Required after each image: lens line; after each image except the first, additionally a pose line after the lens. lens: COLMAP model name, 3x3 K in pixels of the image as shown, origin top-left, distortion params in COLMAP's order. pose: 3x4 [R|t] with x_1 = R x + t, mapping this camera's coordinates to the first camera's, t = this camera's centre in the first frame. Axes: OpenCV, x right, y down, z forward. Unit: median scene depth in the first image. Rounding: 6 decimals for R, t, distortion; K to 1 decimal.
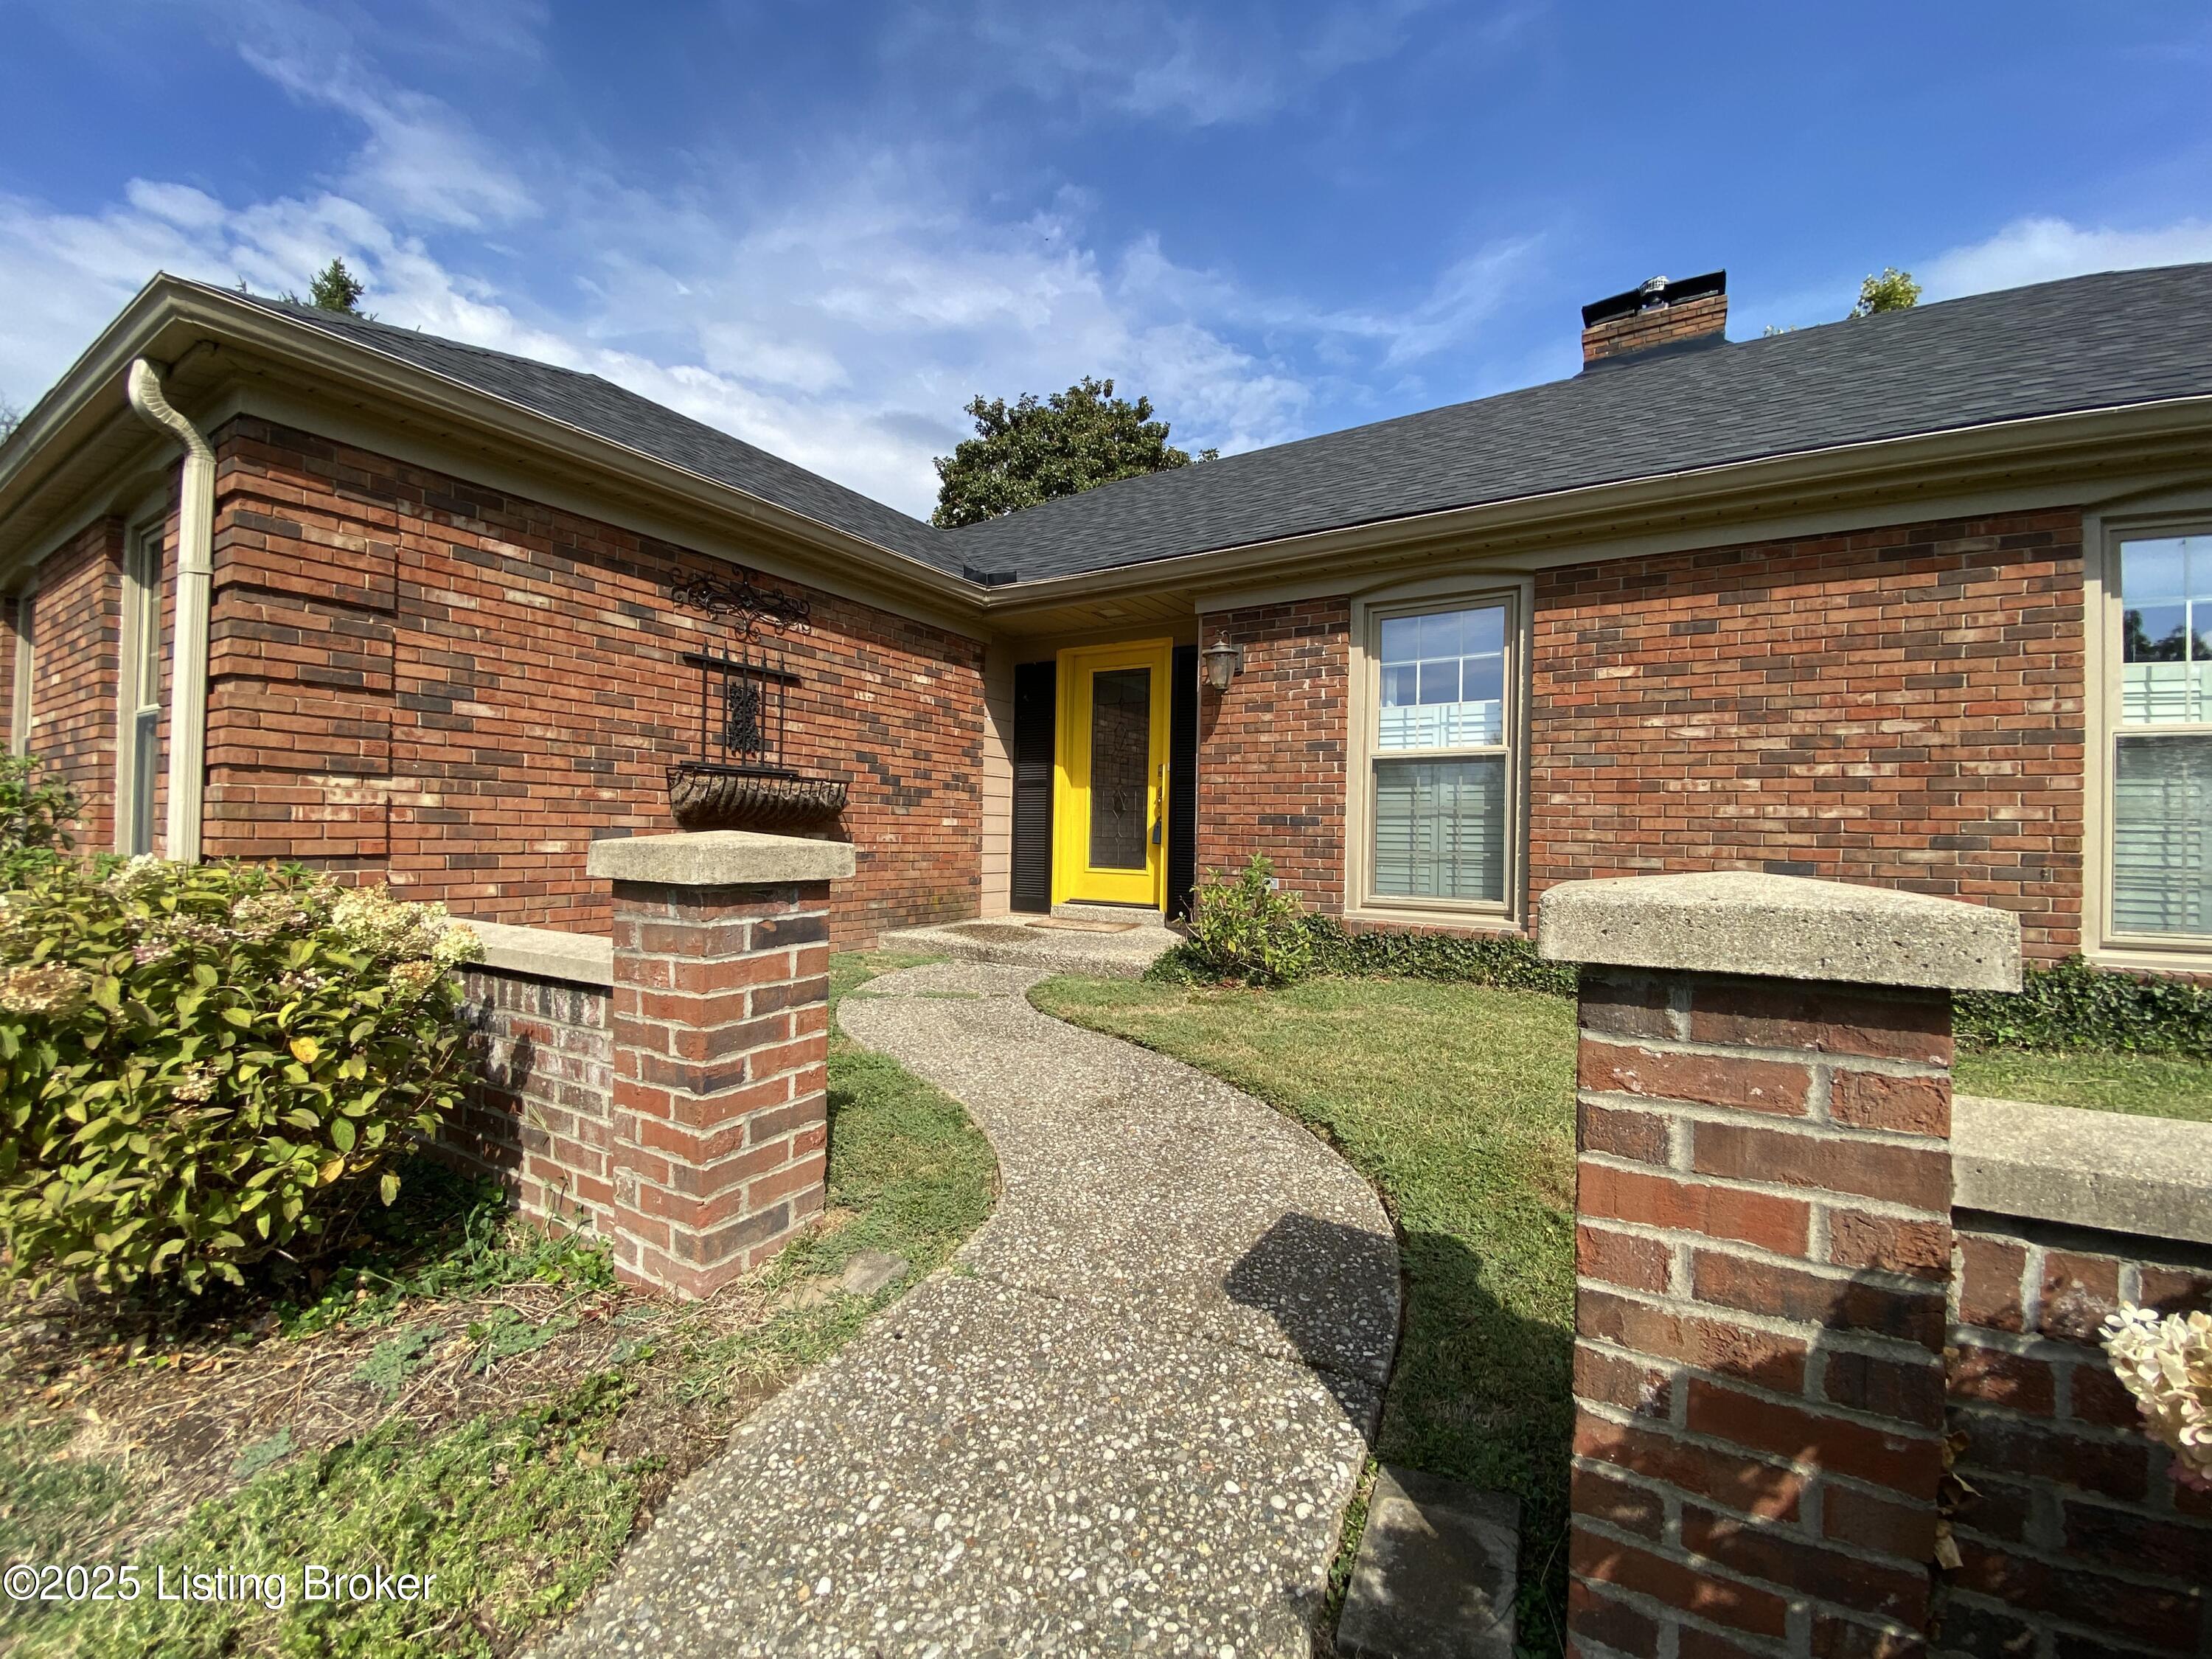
lens RADIAL K [[891.1, 0, 1106.6], [0, 891.1, 816.2], [0, 0, 1]] dist [-0.001349, -0.004173]
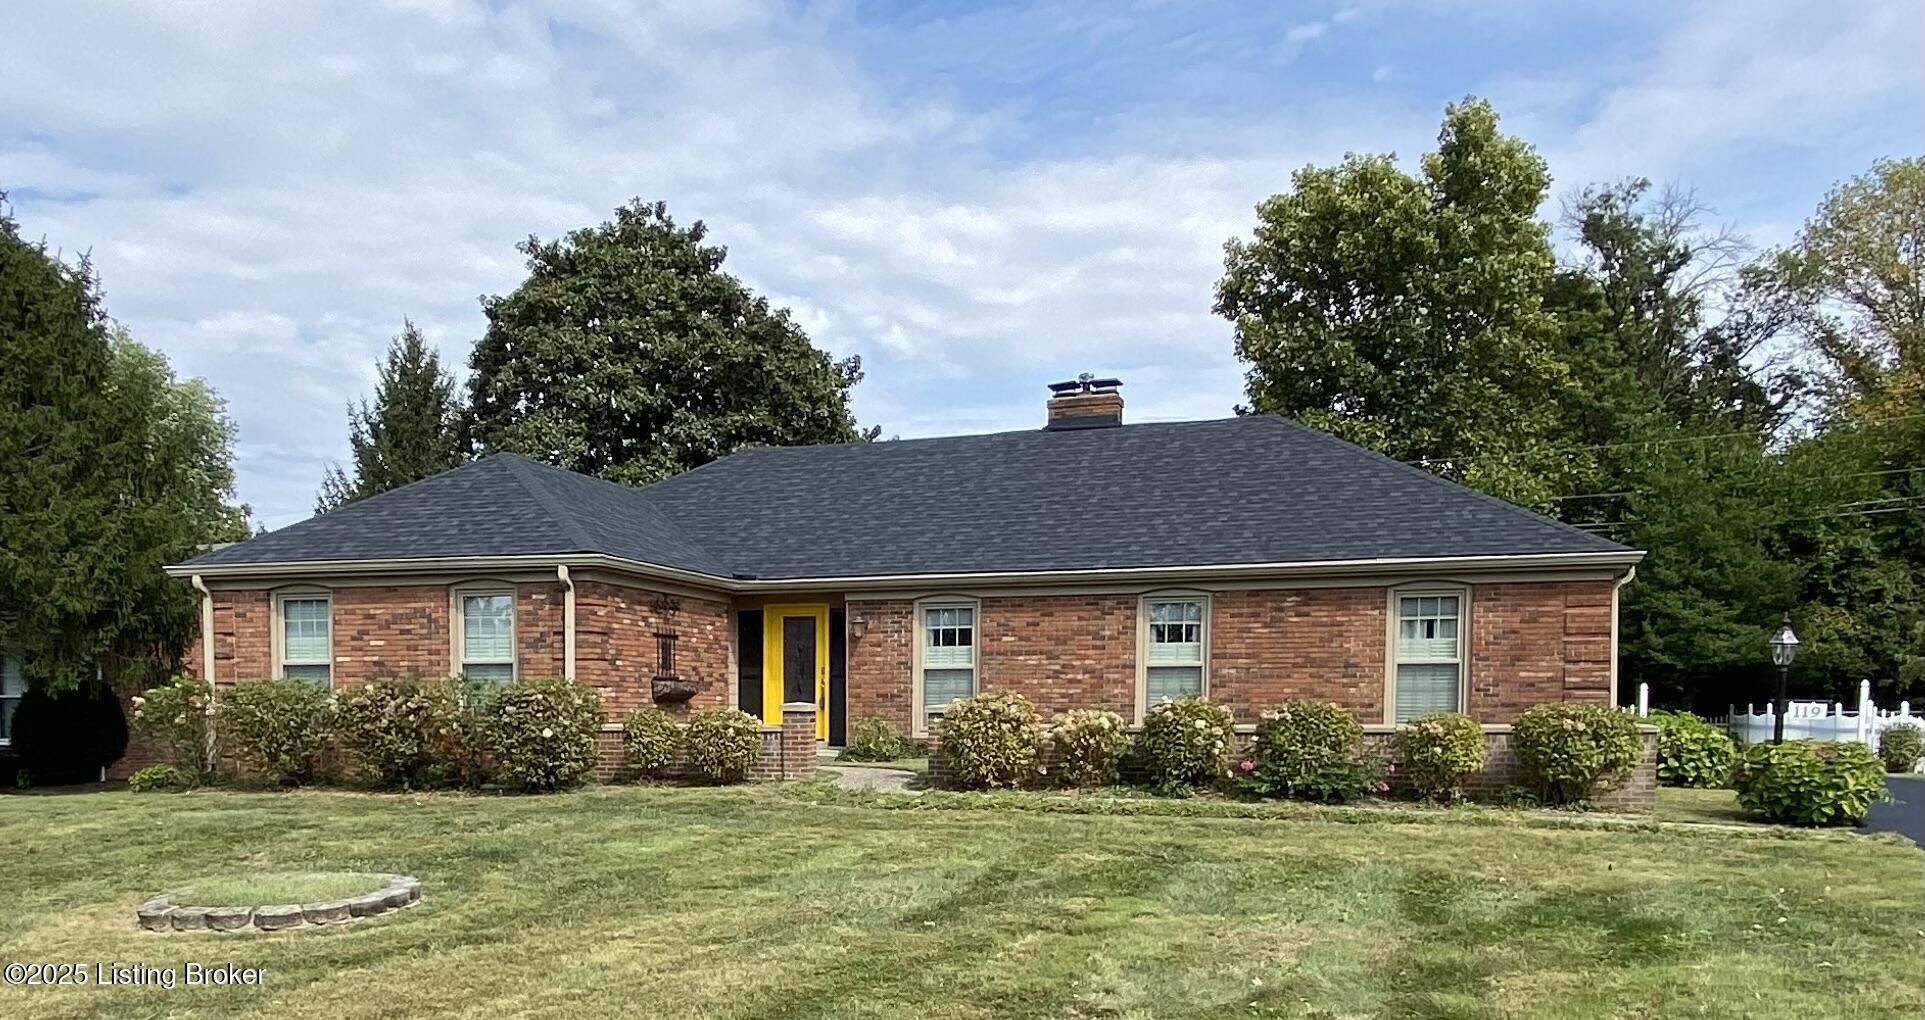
lens RADIAL K [[1574.3, 0, 840.1], [0, 1574.3, 734.9], [0, 0, 1]] dist [0.047385, -0.031246]
pose [[0.978466, -0.018892, 0.205542, -0.851762], [0.010194, 0.999010, 0.043296, -0.079594], [-0.206157, -0.040269, 0.977690, -3.355710]]
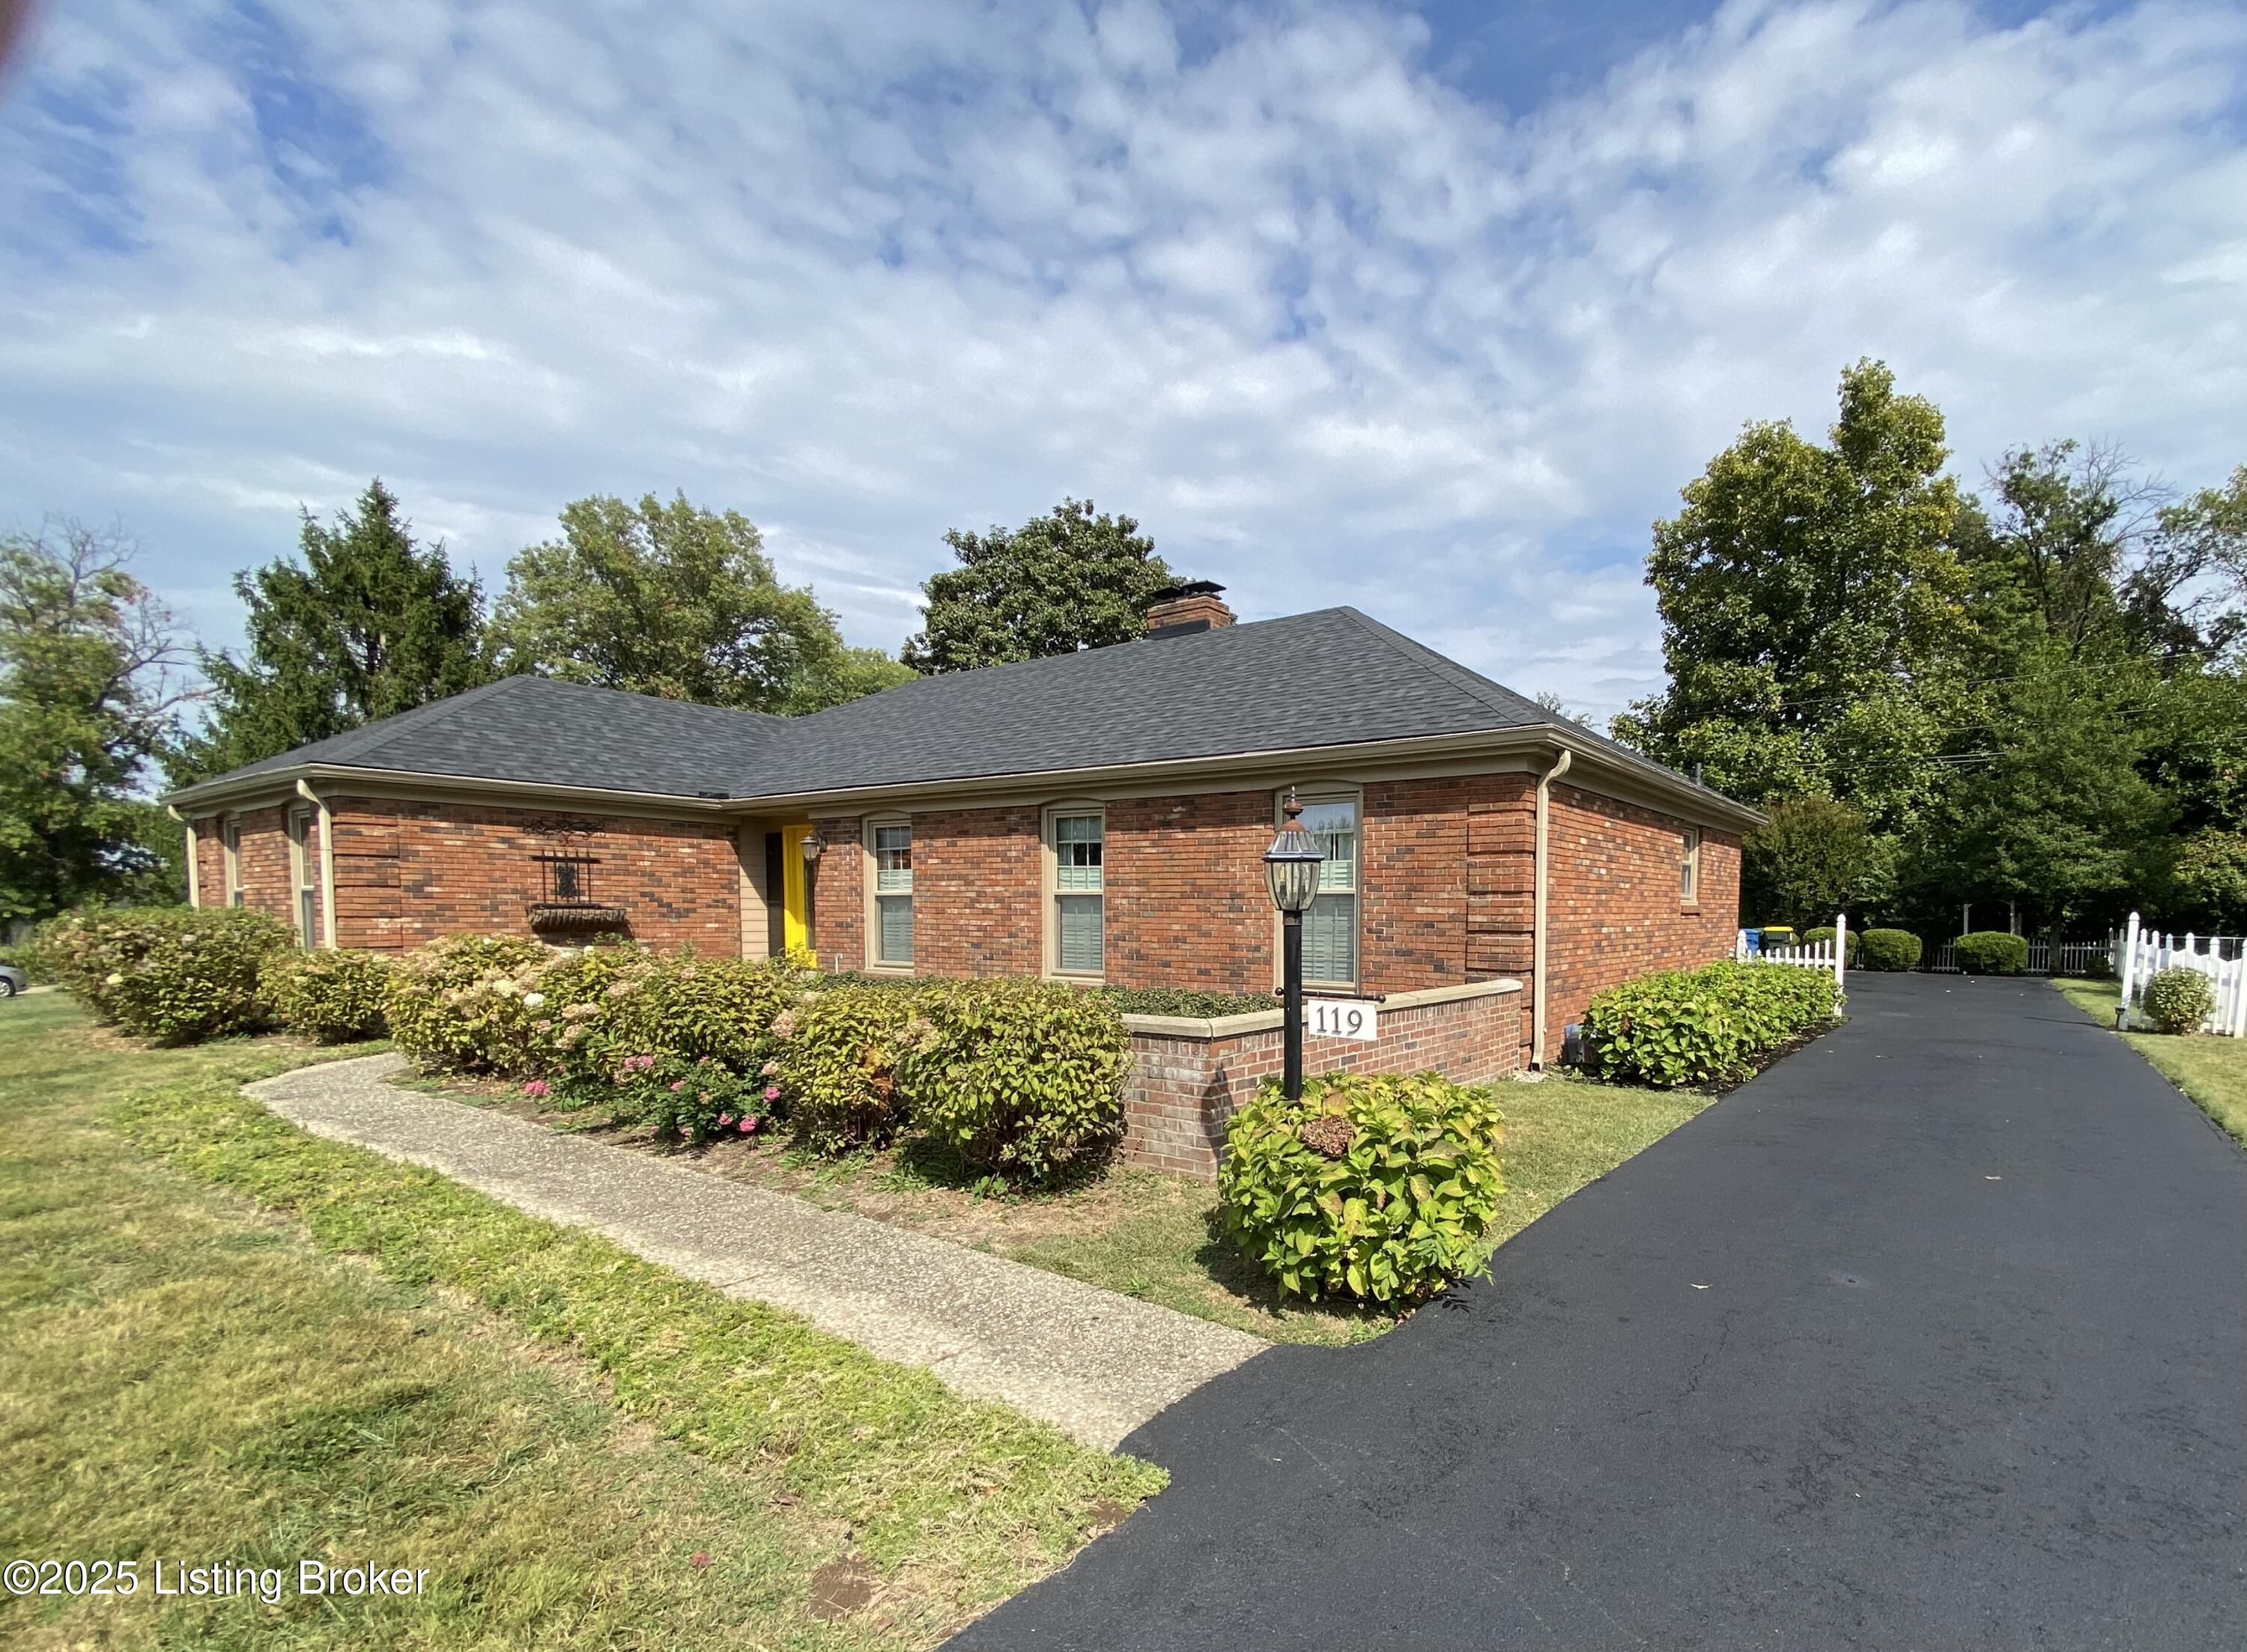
lens RADIAL K [[1047.9, 0, 1308.9], [0, 1047.9, 960.4], [0, 0, 1]] dist [0.004062, -0.001930]
pose [[0.999829, -0.007164, -0.017019, 1.523463], [0.008312, 0.997626, 0.068362, -0.080162], [0.016489, -0.068492, 0.997515, -1.630980]]
